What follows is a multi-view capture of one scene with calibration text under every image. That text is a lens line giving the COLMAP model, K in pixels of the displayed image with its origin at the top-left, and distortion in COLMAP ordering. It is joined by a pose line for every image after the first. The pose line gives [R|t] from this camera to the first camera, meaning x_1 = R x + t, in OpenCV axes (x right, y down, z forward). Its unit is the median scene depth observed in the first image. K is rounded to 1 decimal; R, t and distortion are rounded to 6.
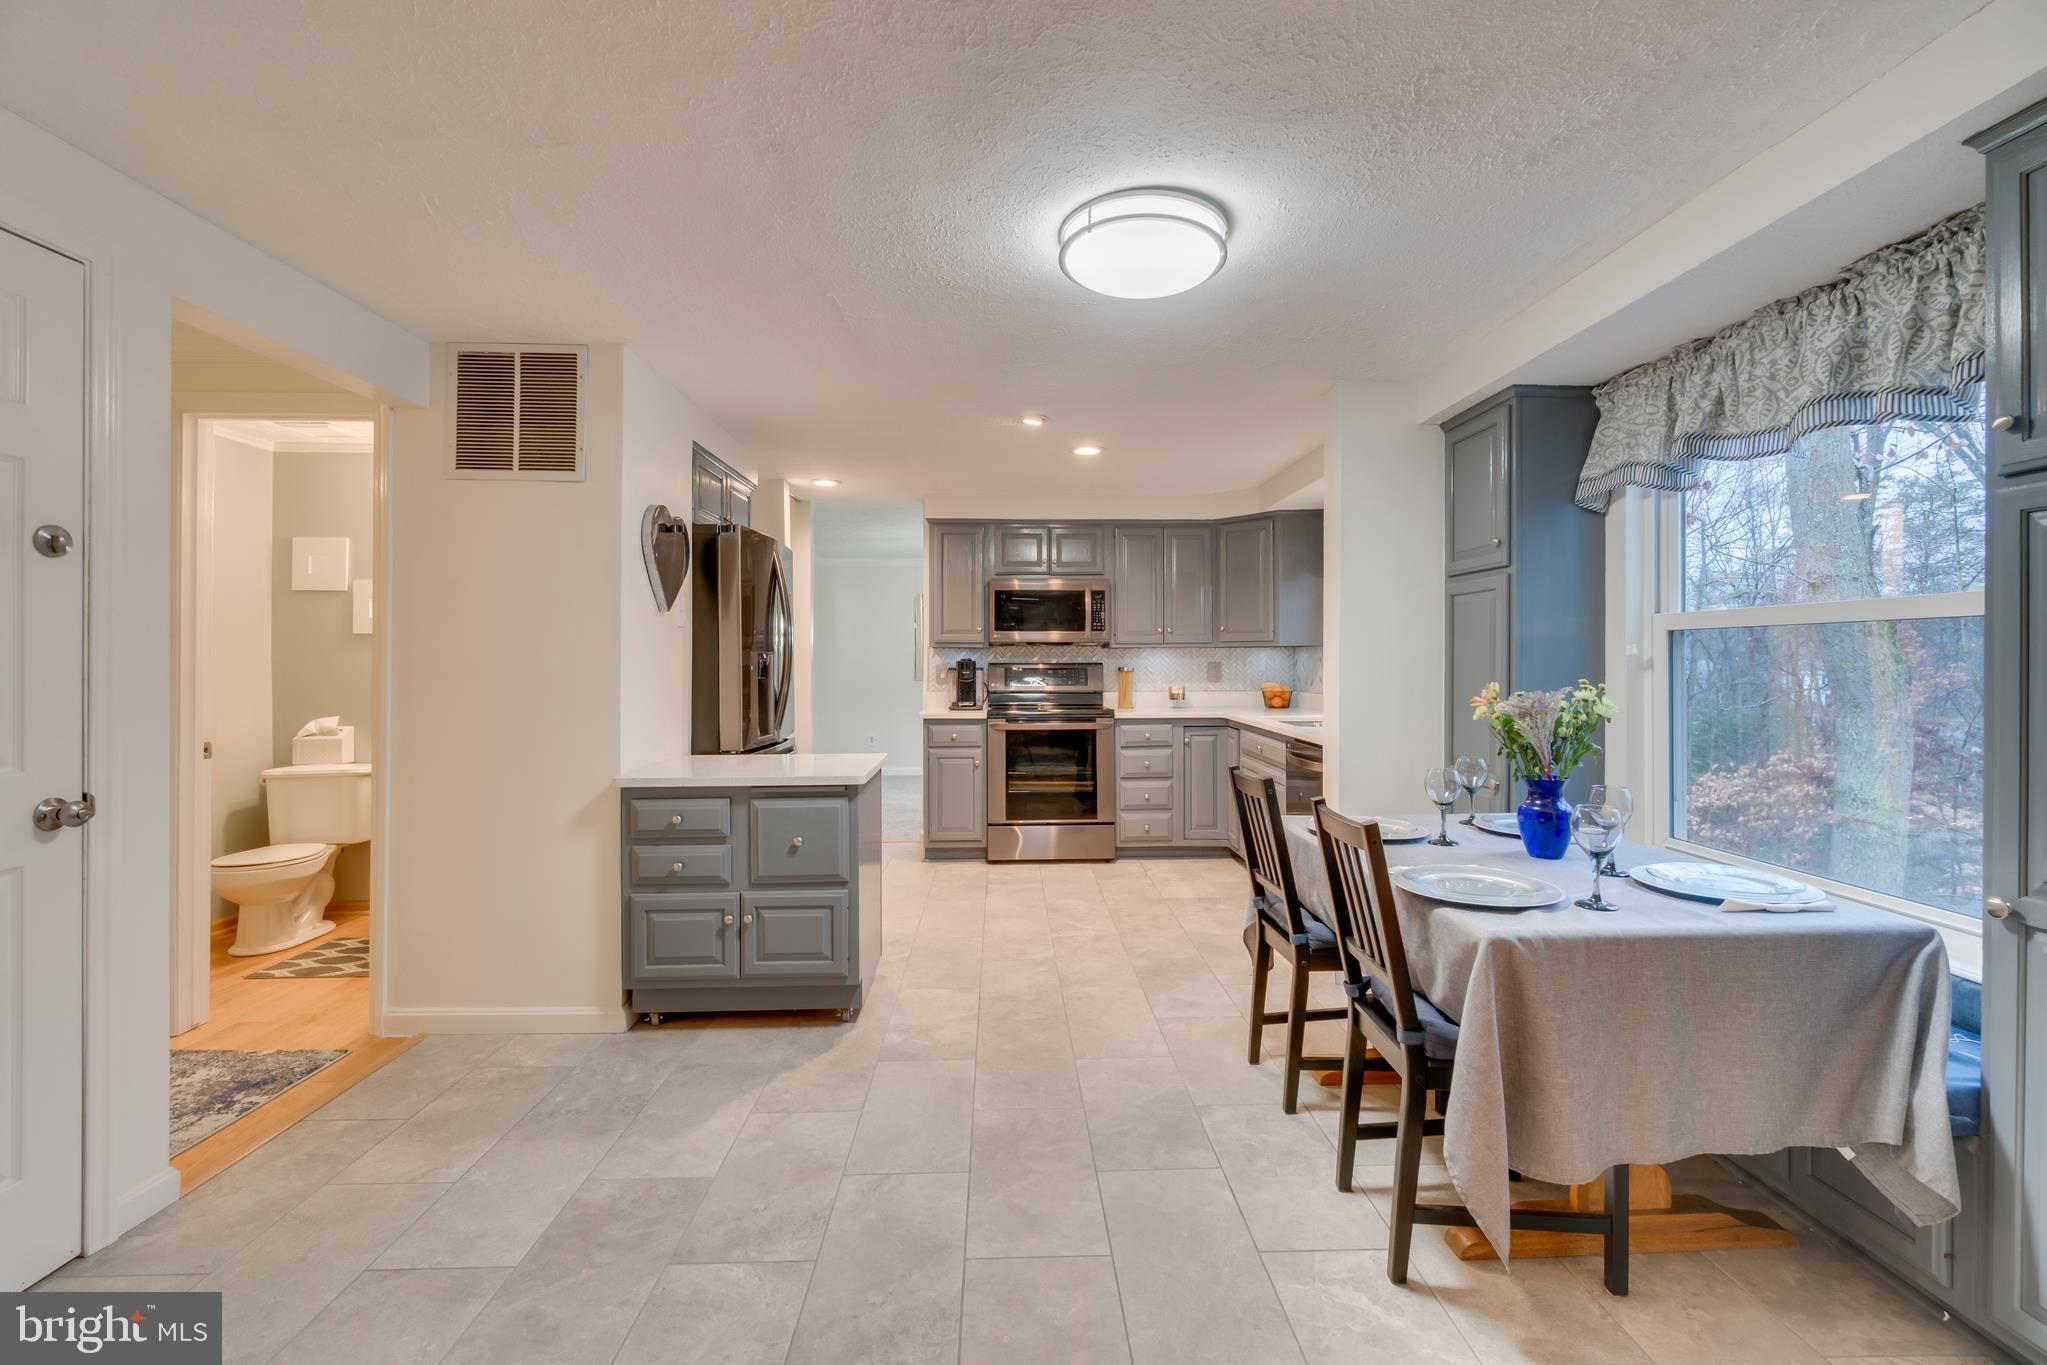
lens RADIAL K [[893.5, 0, 1027.4], [0, 893.5, 659.7], [0, 0, 1]] dist [0.001890, 0.000539]
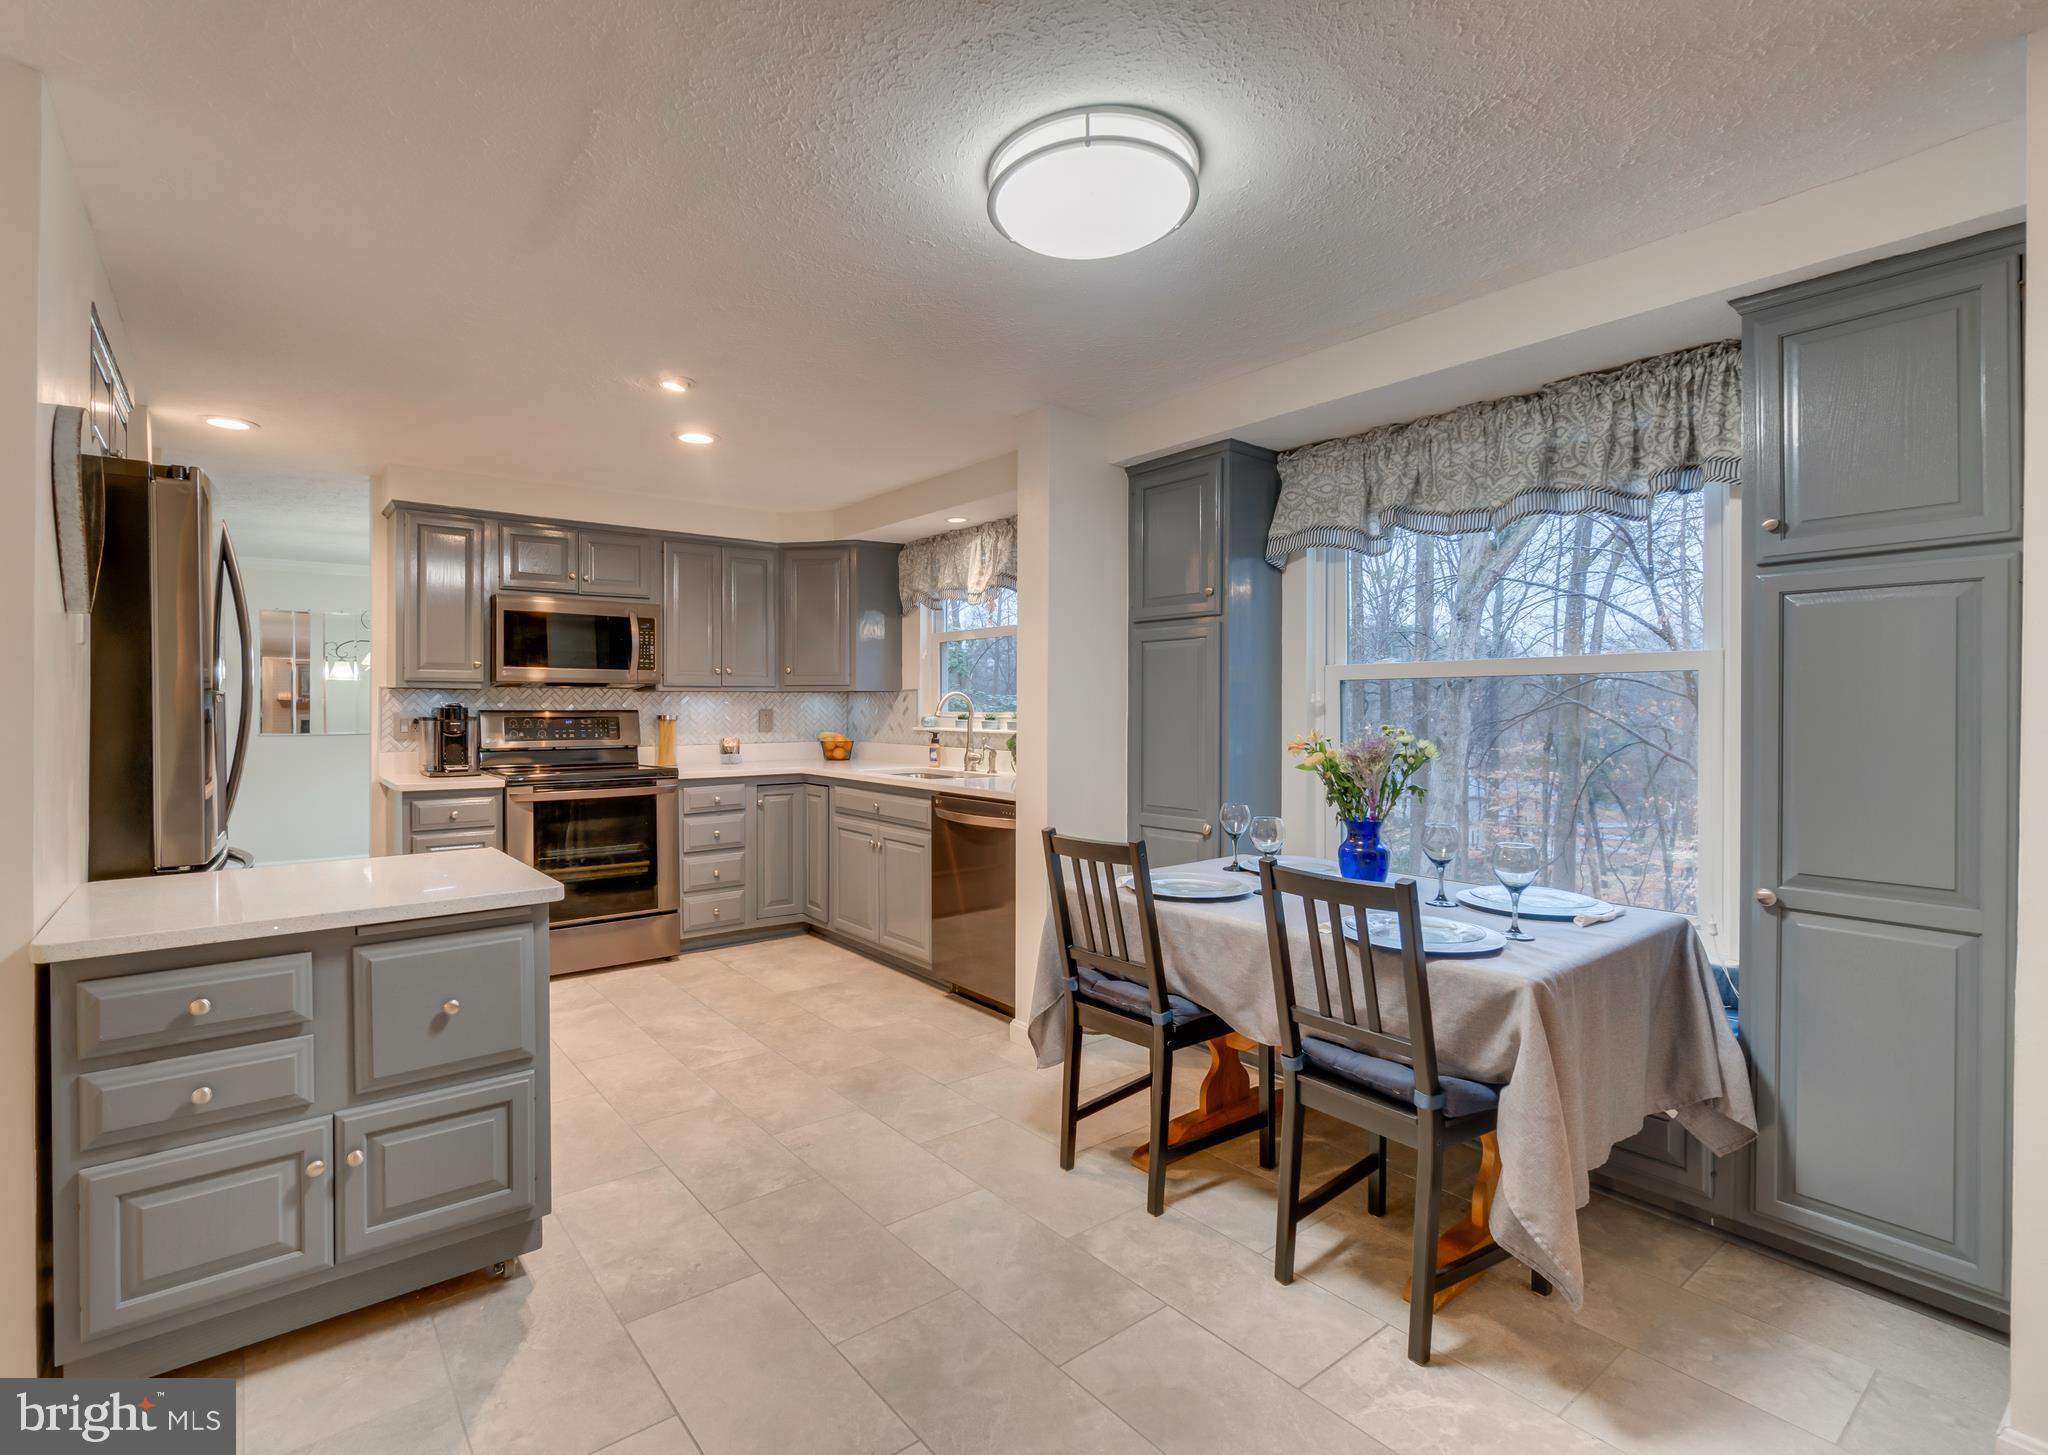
lens RADIAL K [[965.2, 0, 964.8], [0, 965.2, 709.9], [0, 0, 1]] dist [0.001240, -0.000262]
pose [[0.817313, -0.001117, 0.576193, -0.192922], [-0.001032, 0.999994, 0.003402, 0.000519], [-0.576193, -0.003375, 0.817306, 0.150203]]
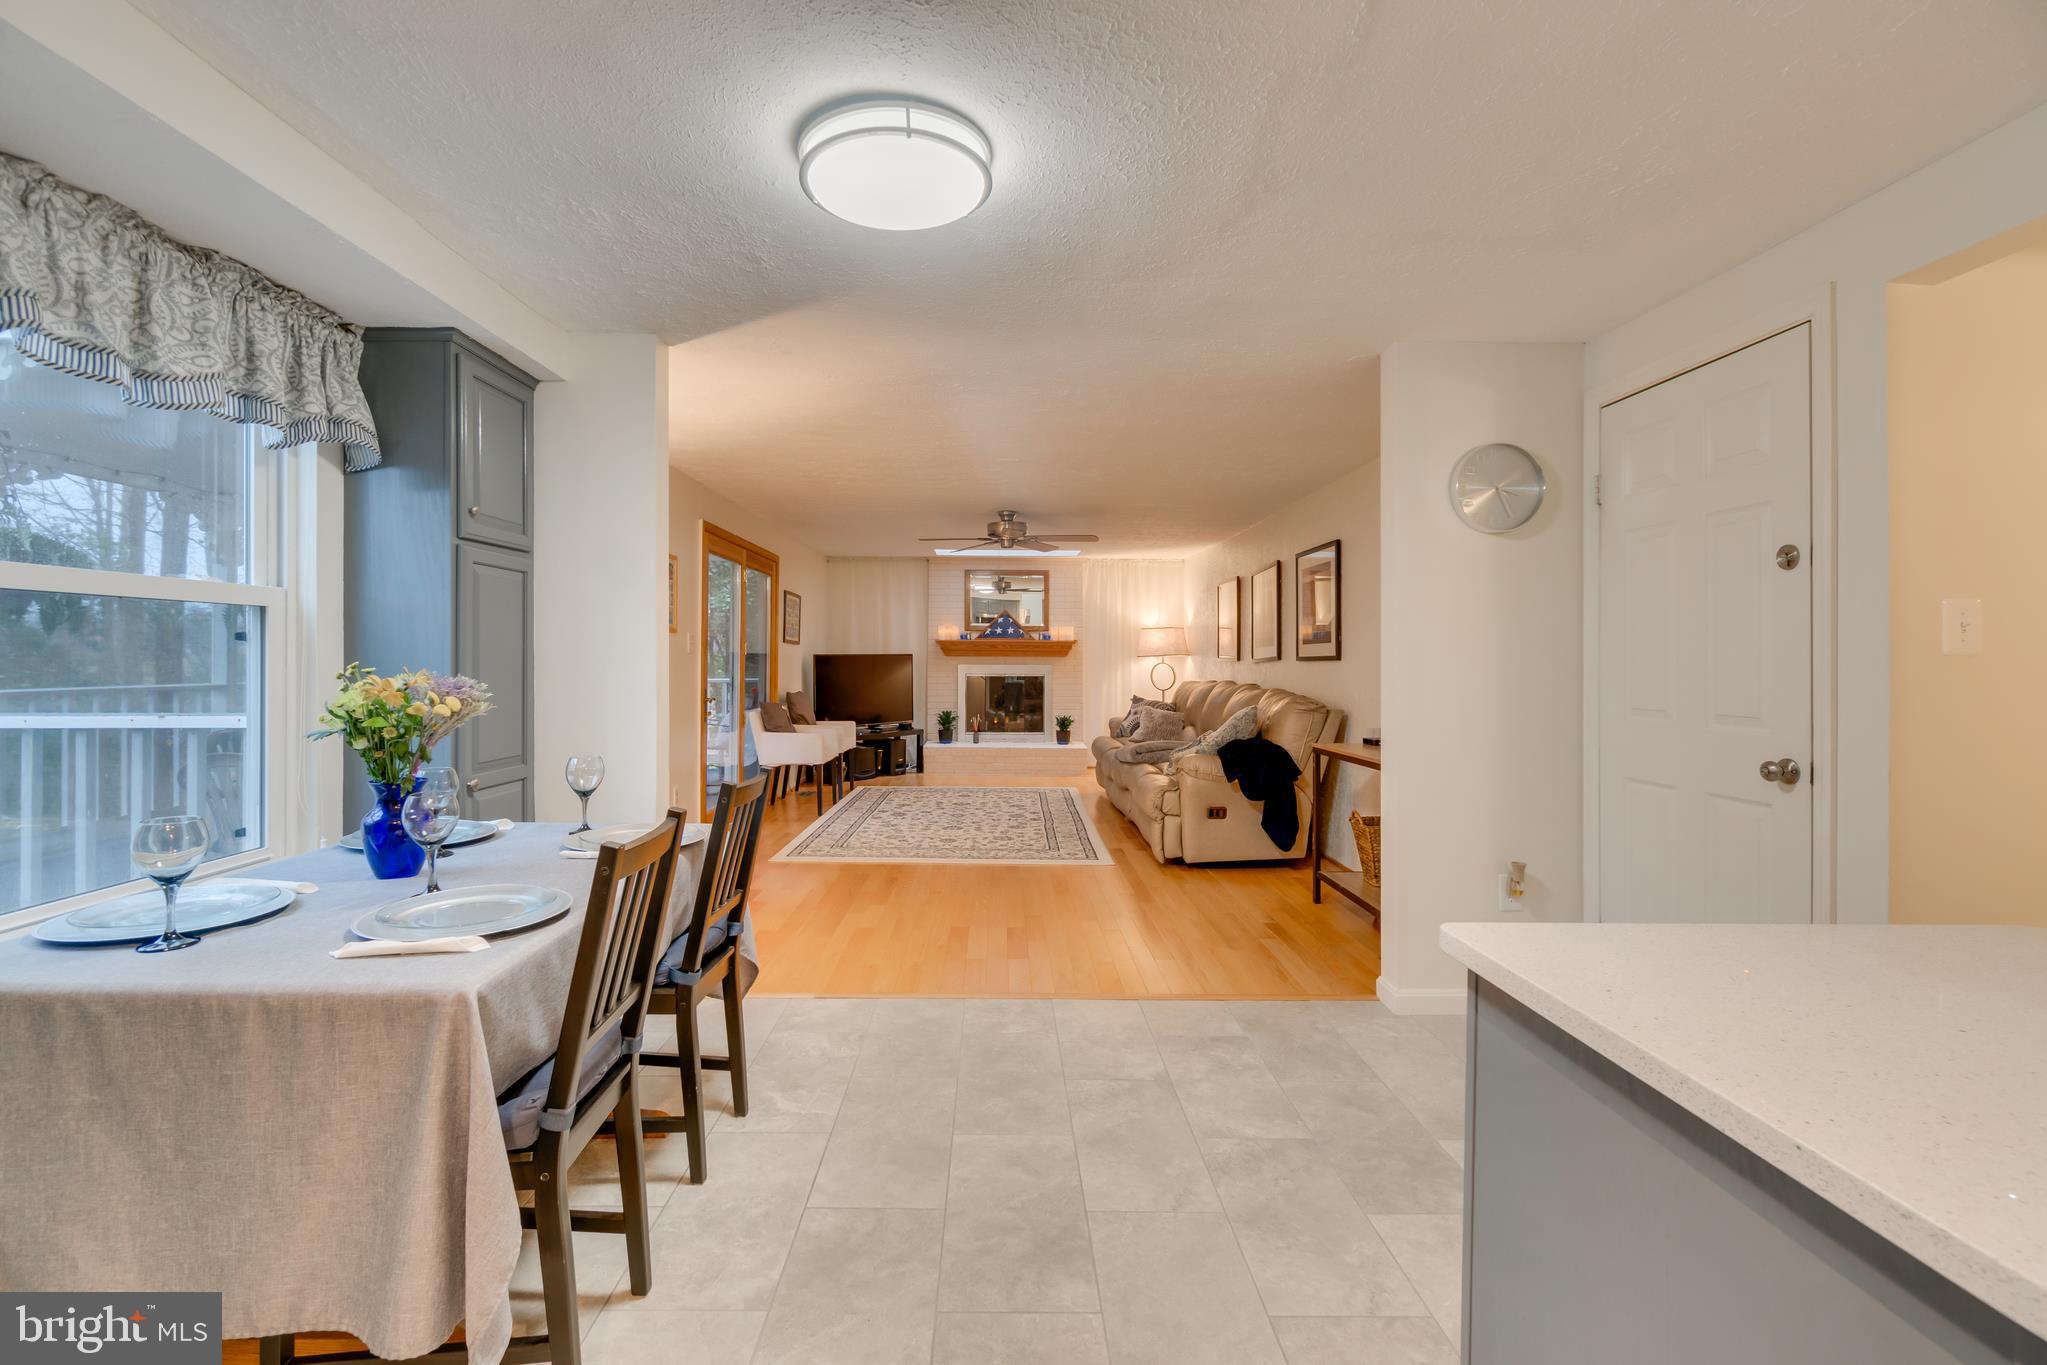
lens RADIAL K [[879.0, 0, 1019.6], [0, 879.0, 655.7], [0, 0, 1]] dist [-0.002228, -0.000365]
pose [[-0.999951, -0.006558, 0.007407, -0.000289], [-0.006601, 0.999961, -0.005781, 0.007404], [-0.007369, -0.005830, -0.999956, 0.776862]]
